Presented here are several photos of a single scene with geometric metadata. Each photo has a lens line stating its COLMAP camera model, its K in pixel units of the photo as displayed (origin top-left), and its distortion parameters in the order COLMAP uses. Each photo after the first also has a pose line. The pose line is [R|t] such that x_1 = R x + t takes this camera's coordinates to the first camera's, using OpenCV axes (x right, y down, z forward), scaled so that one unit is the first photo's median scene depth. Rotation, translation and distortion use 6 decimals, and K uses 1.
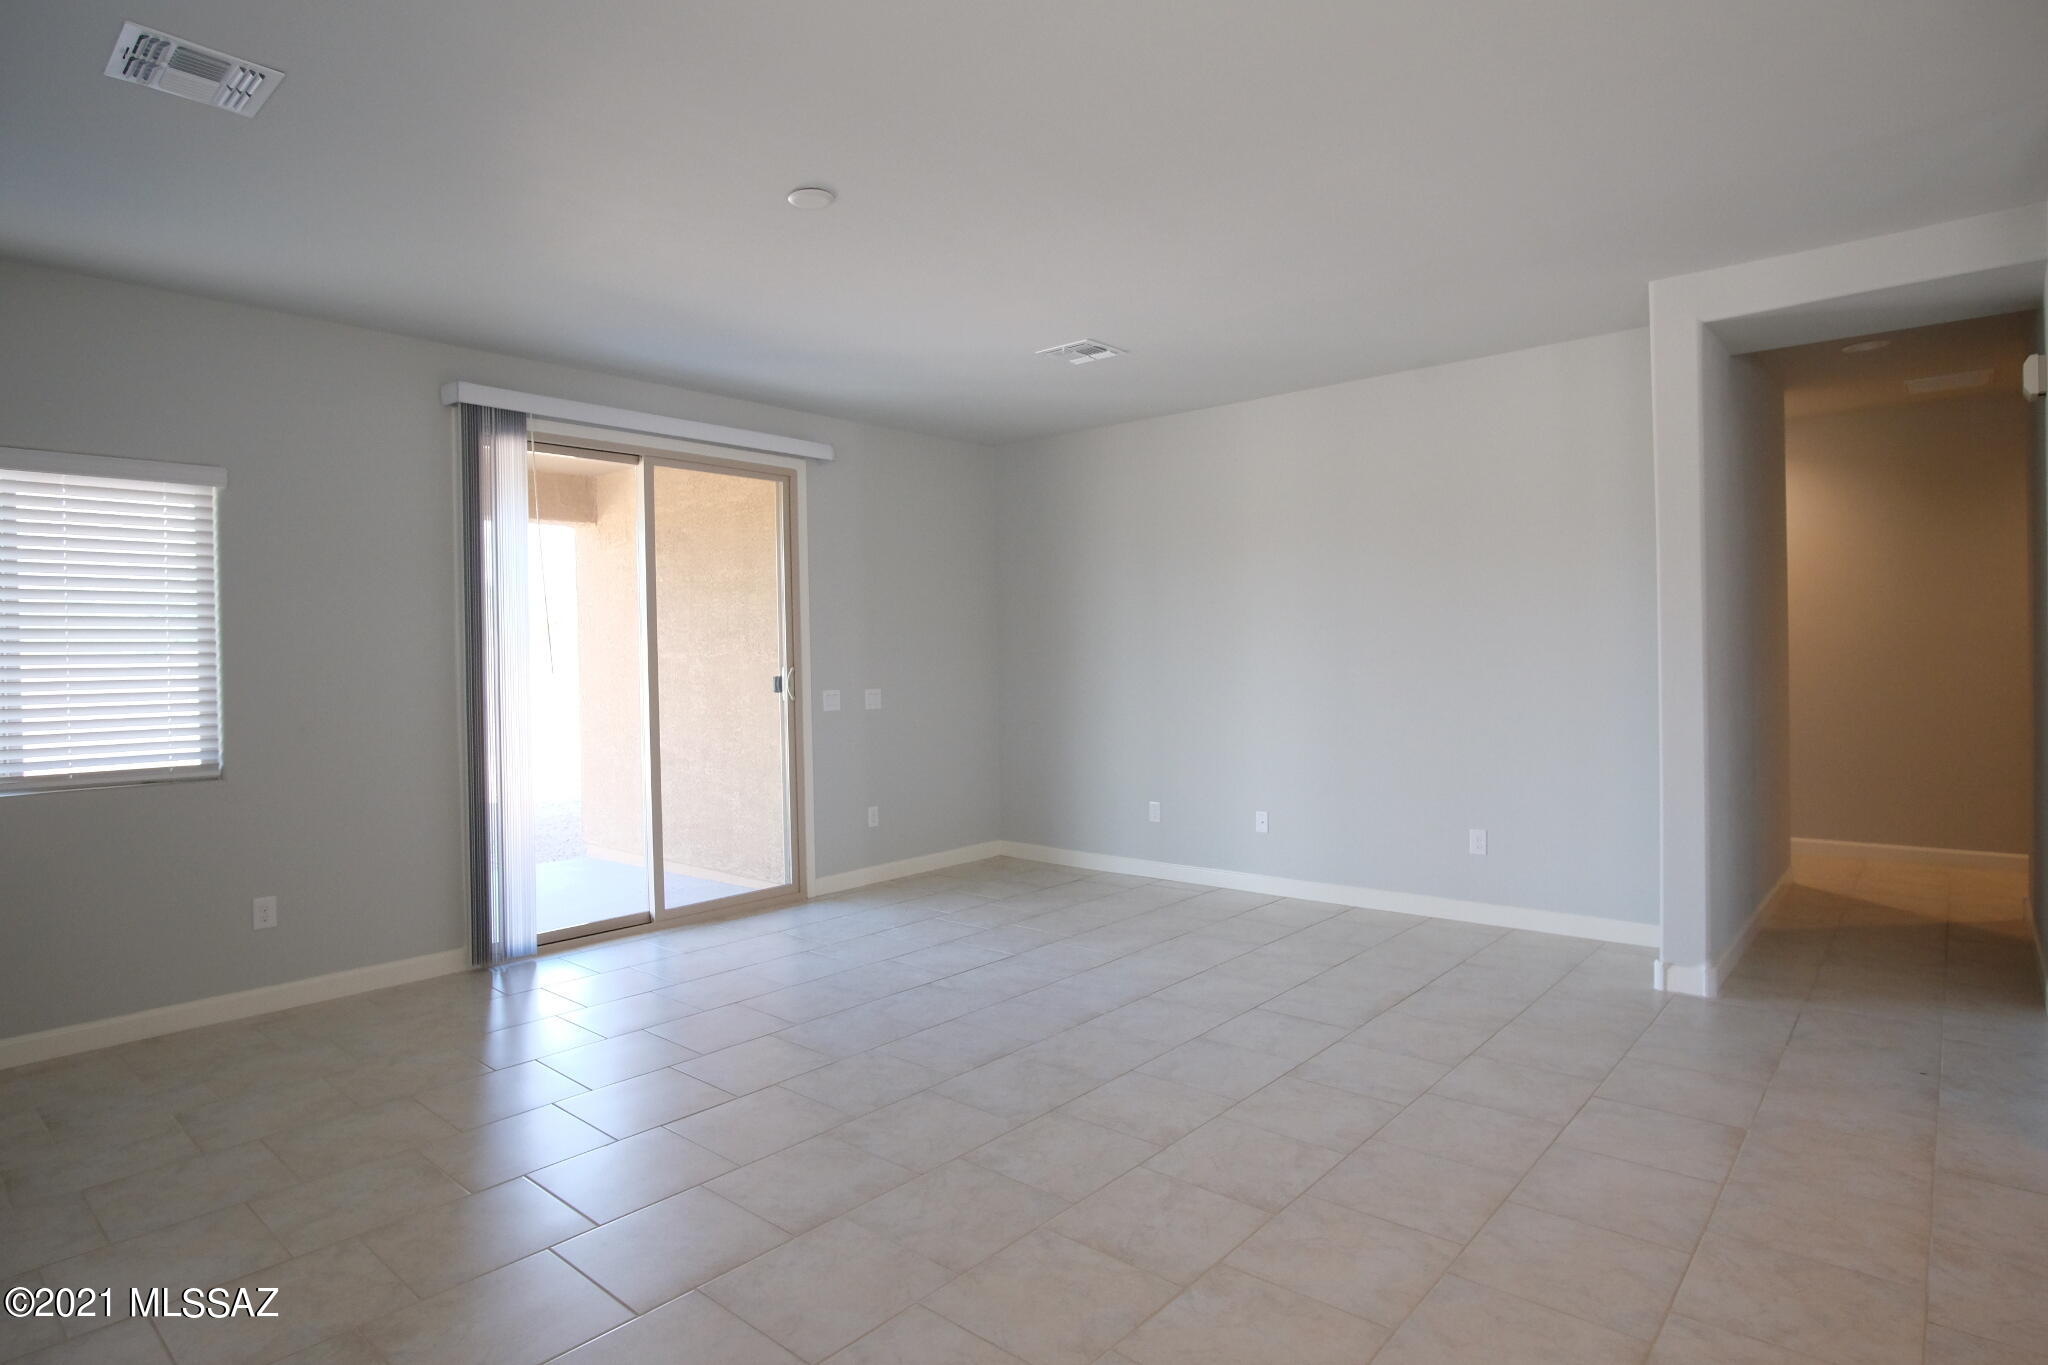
lens RADIAL K [[1108.6, 0, 1017.8], [0, 1108.6, 663.5], [0, 0, 1]] dist [-0.032617, 0.003131]
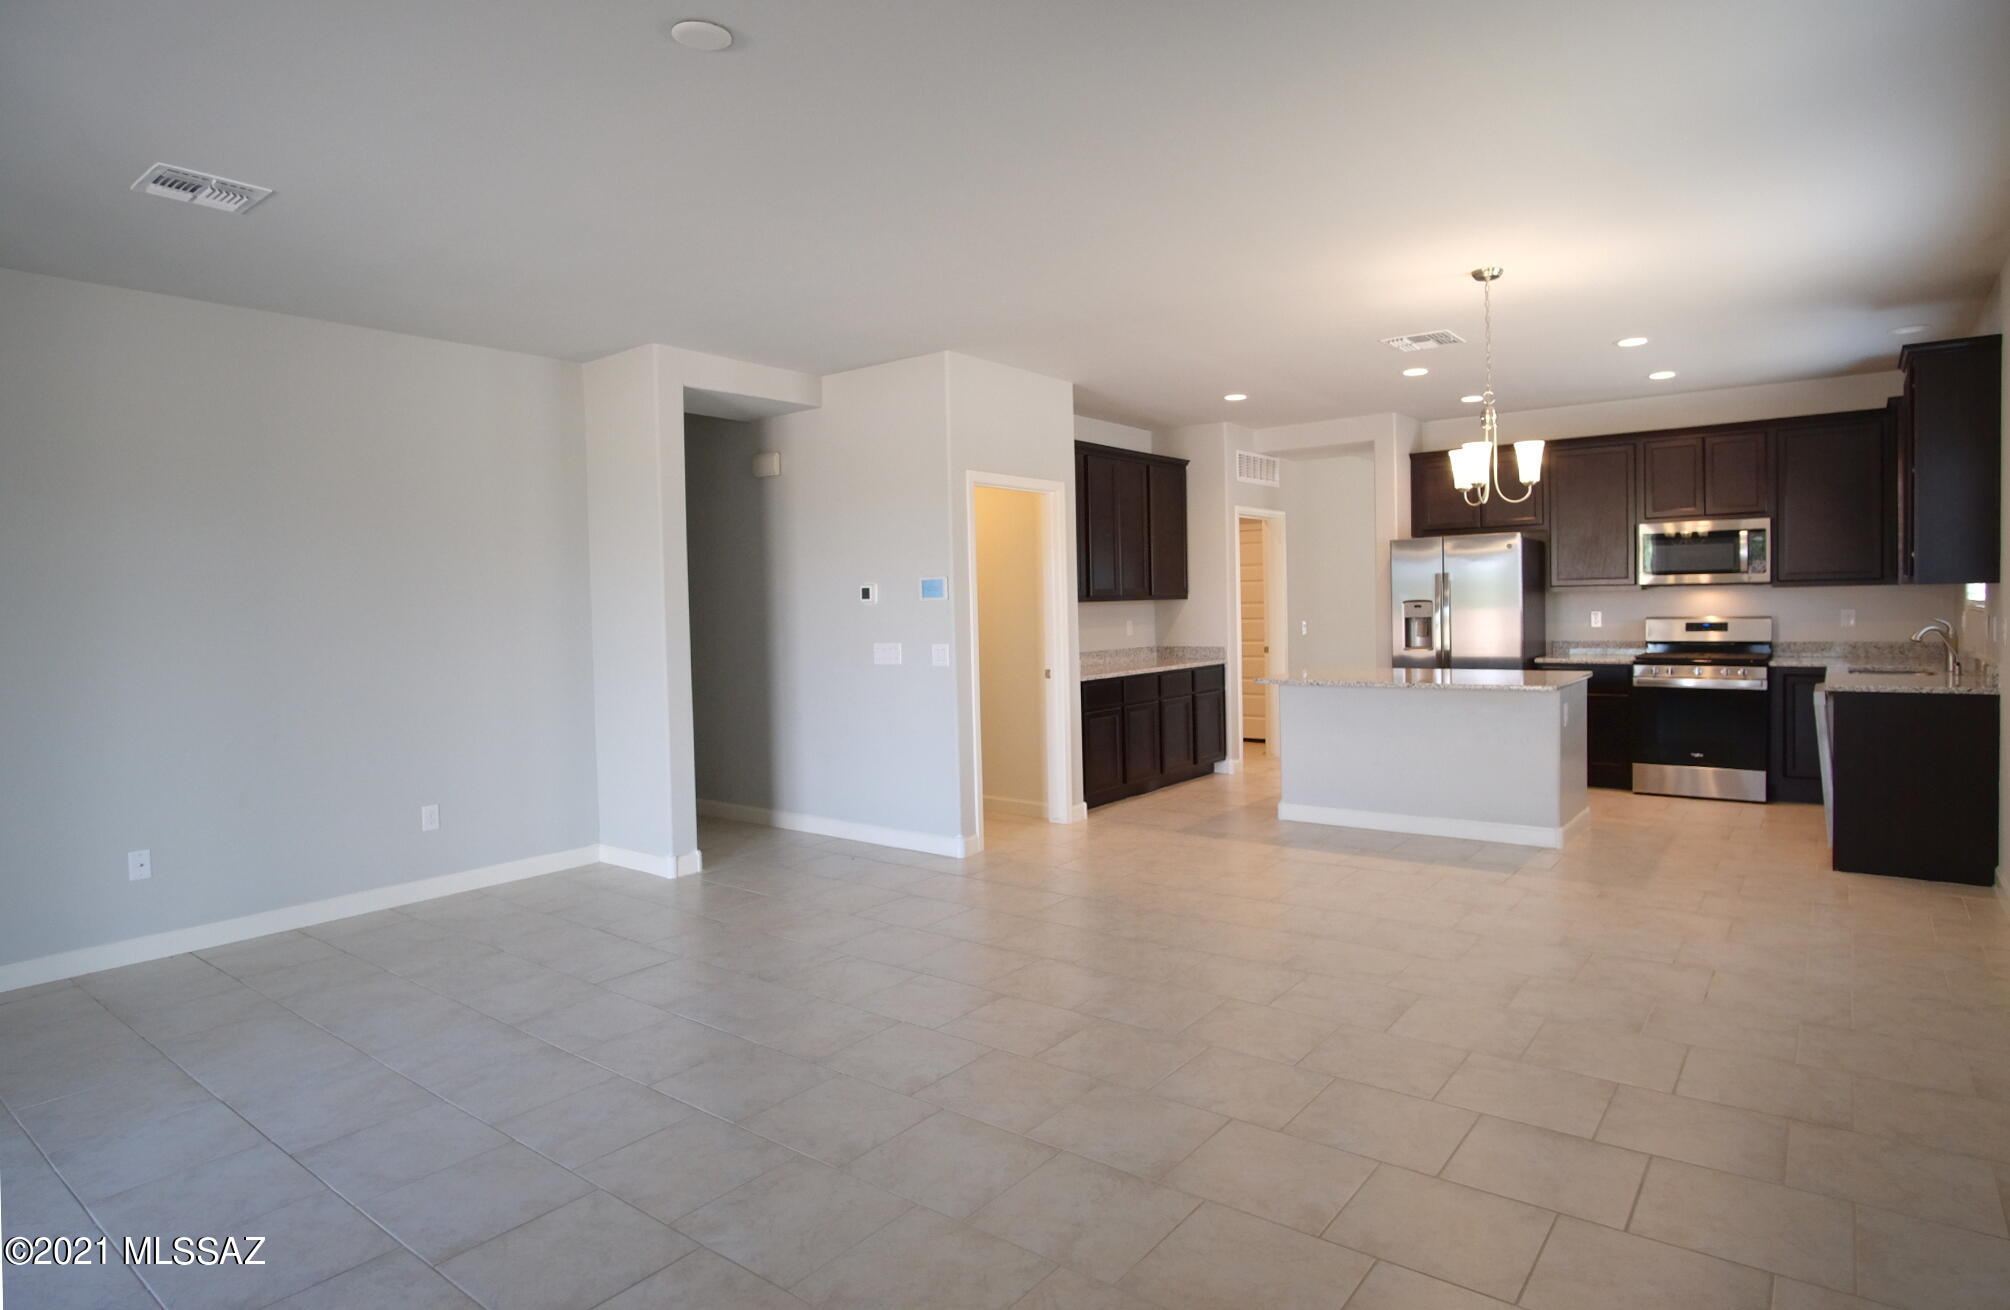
lens RADIAL K [[1101.1, 0, 1005.3], [0, 1101.1, 635.4], [0, 0, 1]] dist [-0.025148, 0.000084]
pose [[-0.059305, -0.012500, 0.998162, -0.785798], [0.028970, 0.999479, 0.014238, -0.004469], [-0.997819, 0.029761, -0.058912, 0.679482]]
